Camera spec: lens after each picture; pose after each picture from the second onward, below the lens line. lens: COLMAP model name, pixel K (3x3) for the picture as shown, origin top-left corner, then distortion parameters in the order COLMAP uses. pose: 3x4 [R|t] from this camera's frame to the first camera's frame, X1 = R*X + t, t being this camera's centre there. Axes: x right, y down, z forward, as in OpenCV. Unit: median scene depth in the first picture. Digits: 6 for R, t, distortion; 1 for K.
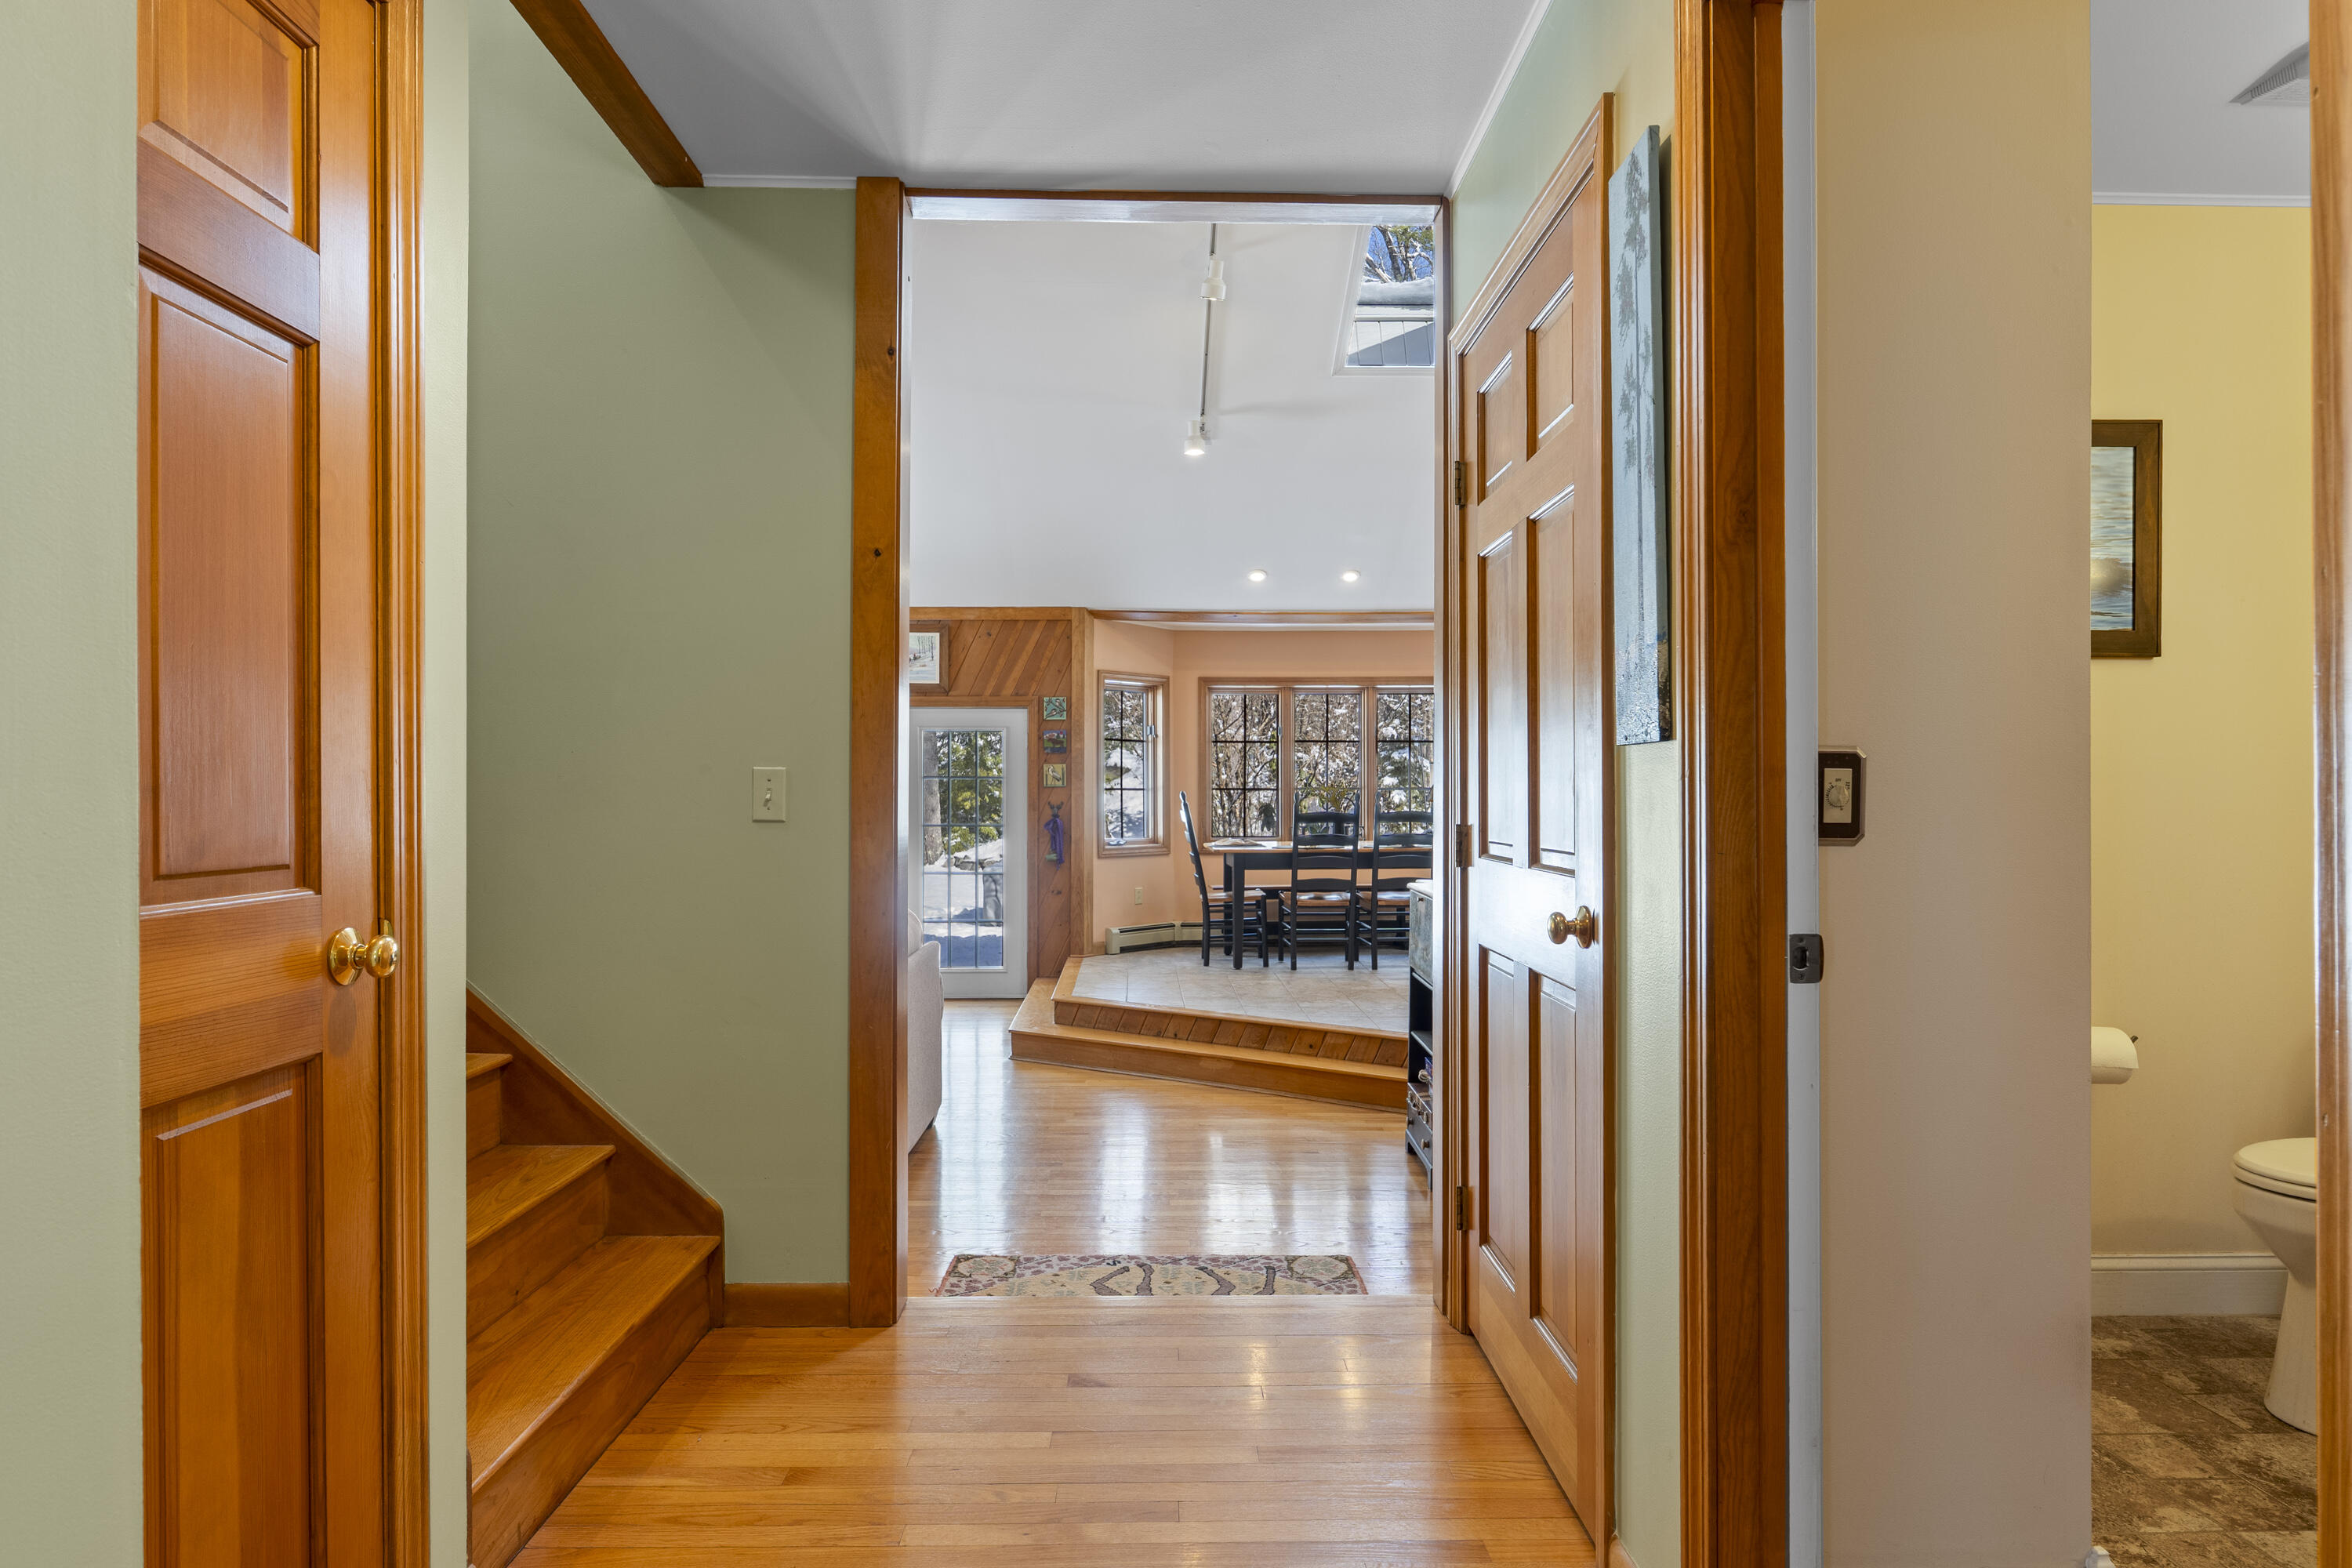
lens RADIAL K [[1323.1, 0, 1176.0], [0, 1323.1, 784.0], [0, 0, 1]] dist [0.000049, -0.000006]
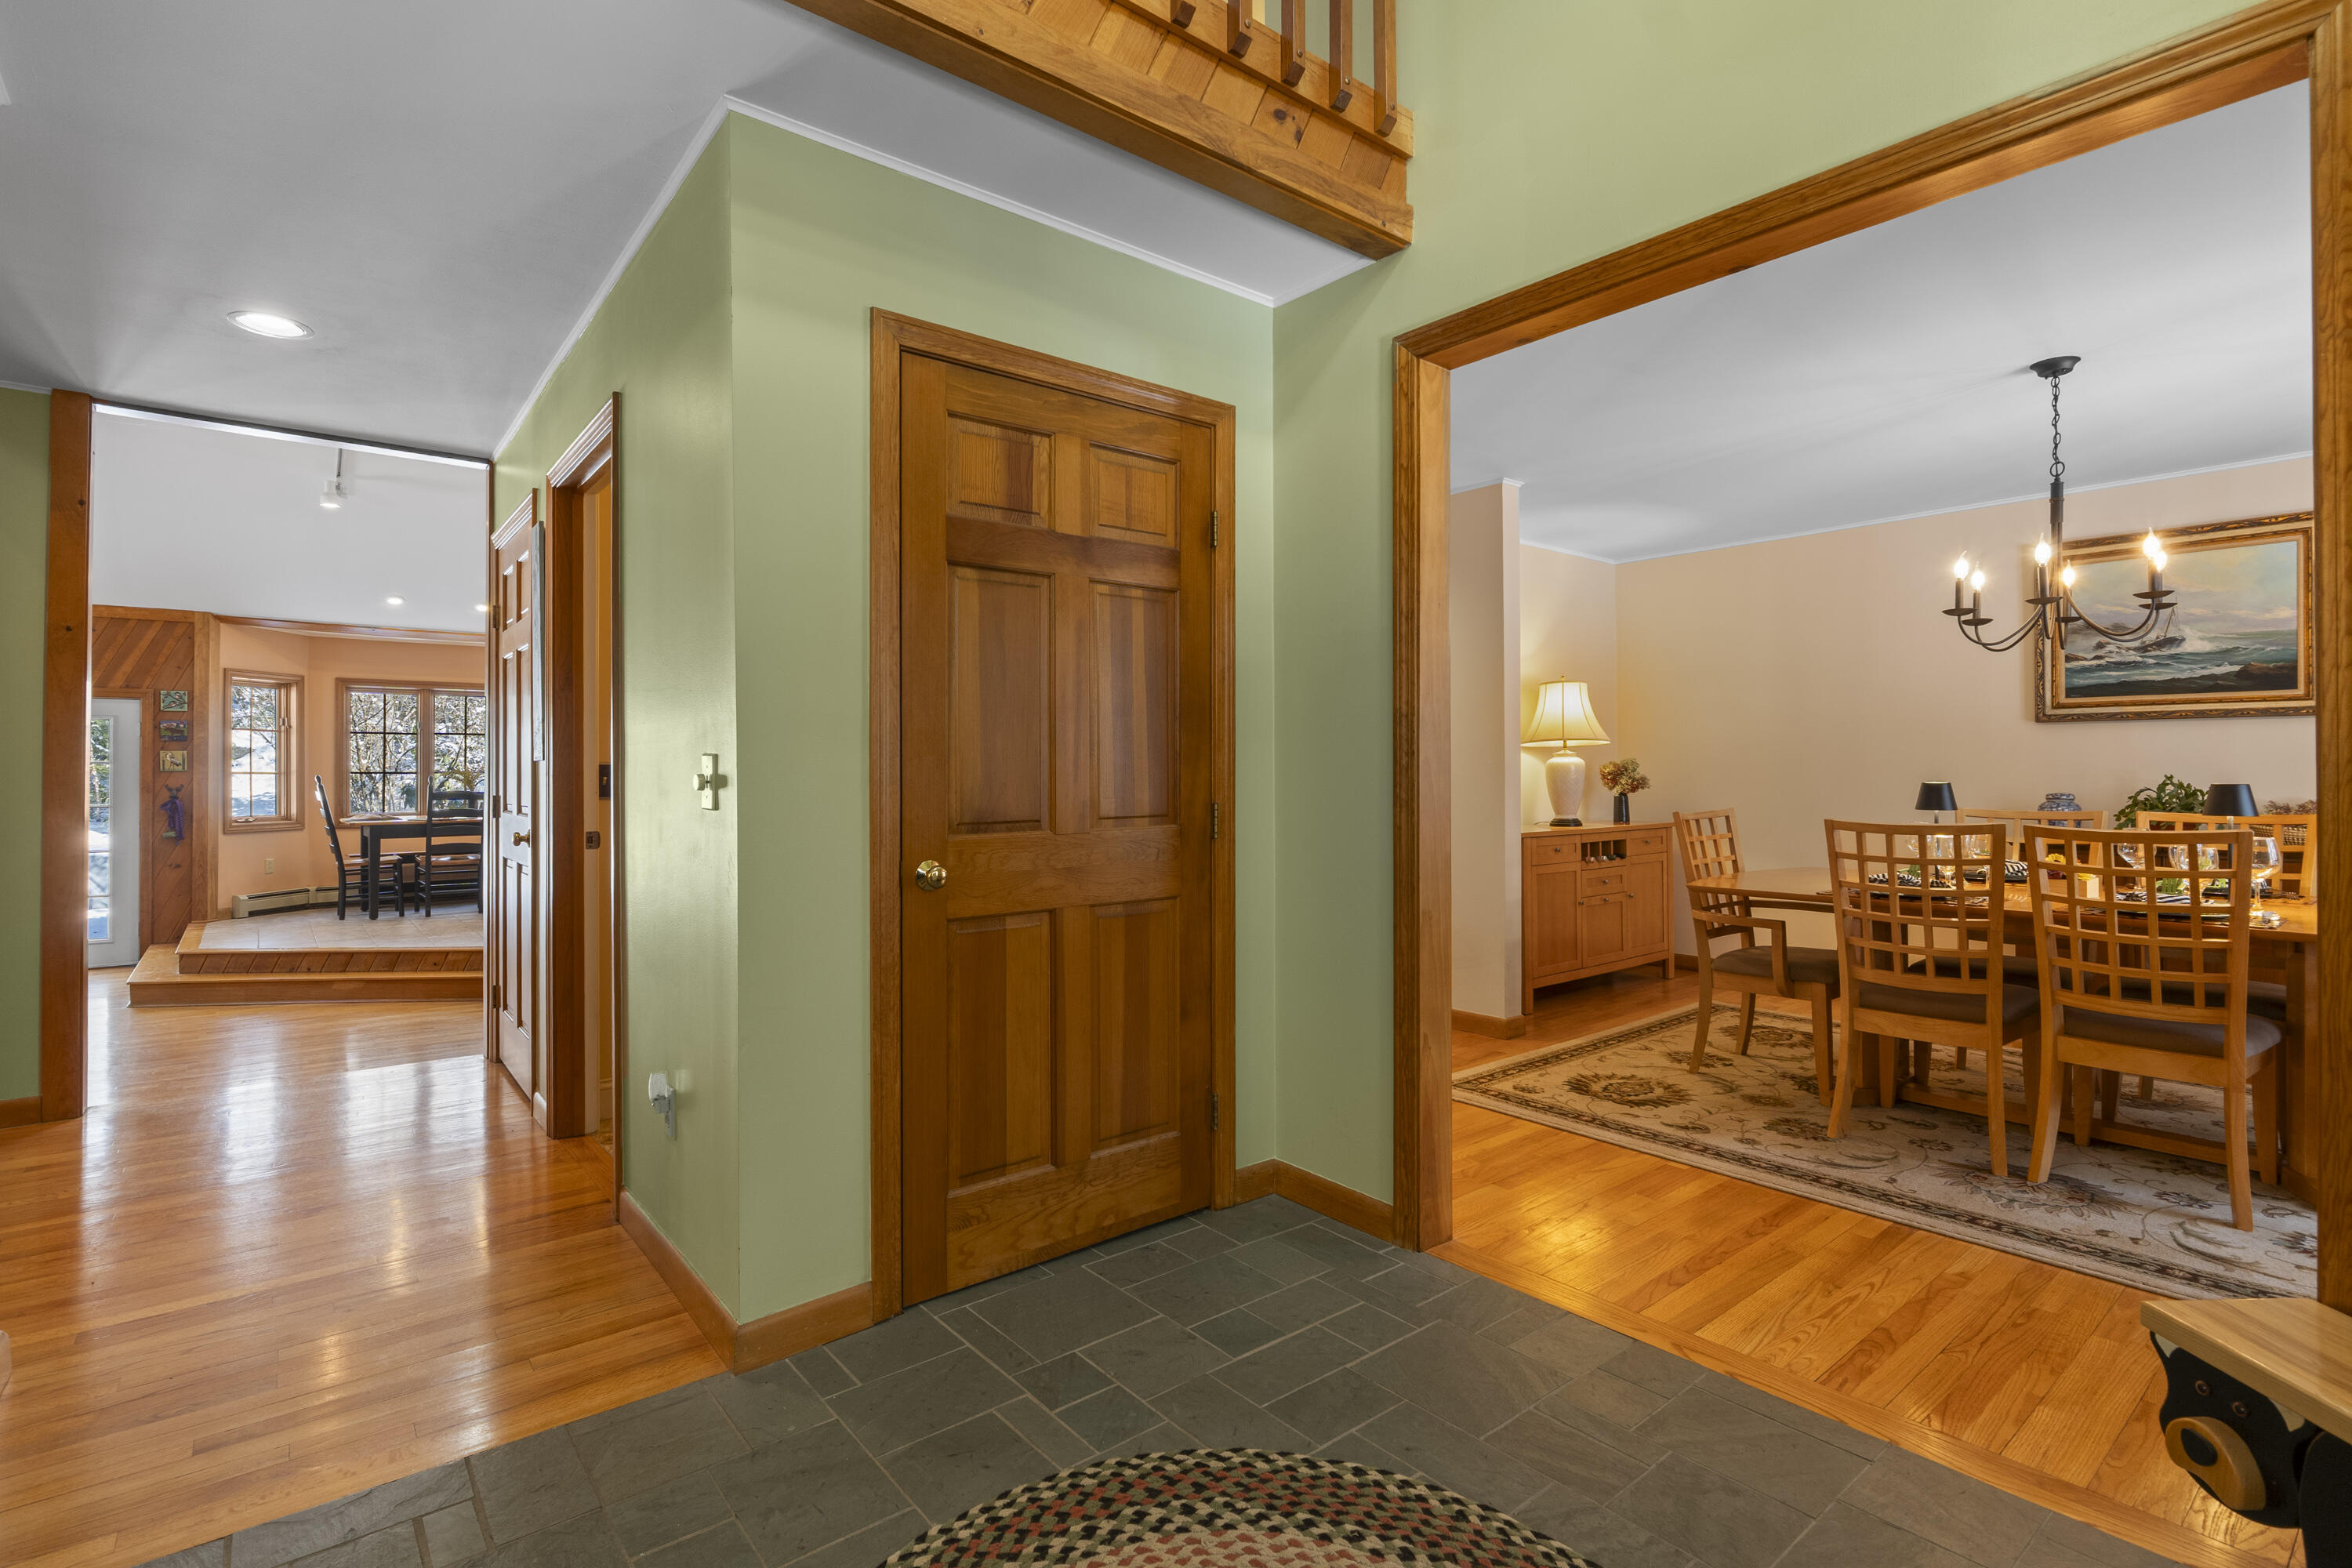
lens RADIAL K [[1115.0, 0, 1174.8], [0, 1115.0, 764.6], [0, 0, 1]] dist [-0.002349, 0.000369]
pose [[0.791174, 0.004334, 0.611576, 0.002279], [-0.003449, 0.999991, -0.002625, -0.004011], [-0.611582, -0.000033, 0.791181, -0.259232]]
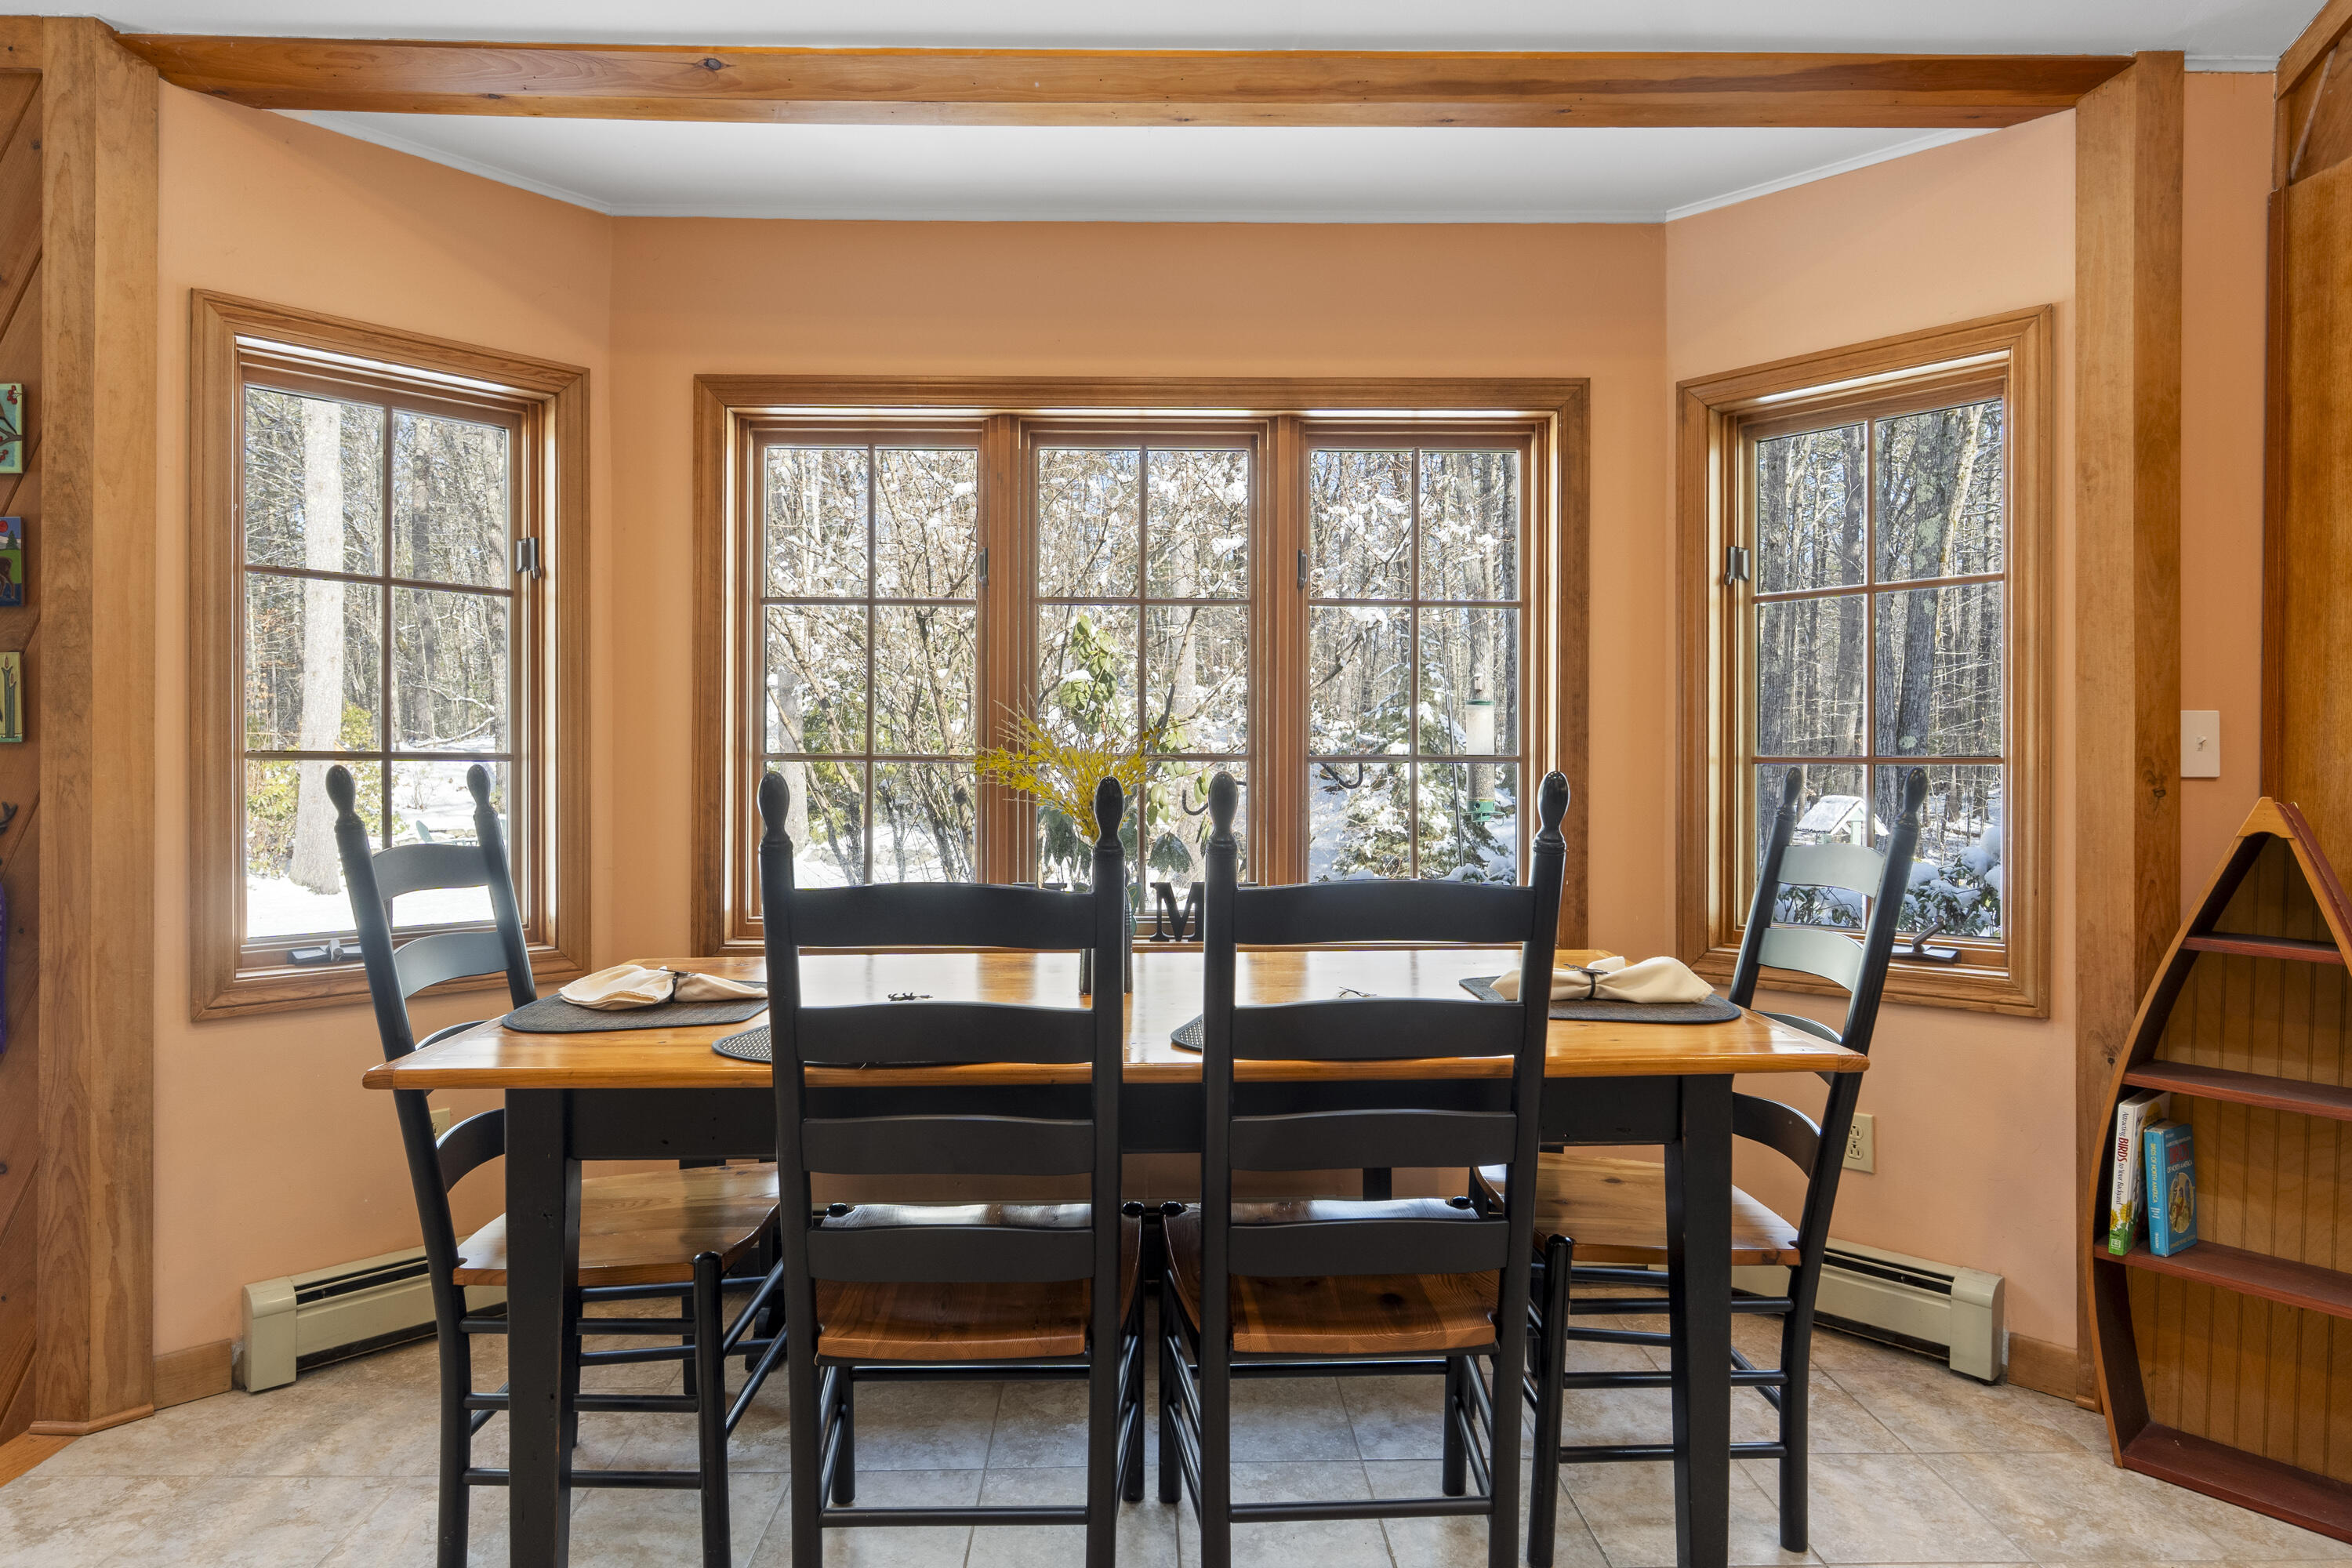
lens RADIAL K [[1448.5, 0, 1176.0], [0, 1448.5, 784.0], [0, 0, 1]] dist [-0.001287, 0.000730]
pose [[1.000000, 0.000277, -0.000728, 0.136486], [-0.000267, 0.999907, 0.013635, 0.005990], [0.000731, -0.013635, 0.999907, 0.745398]]
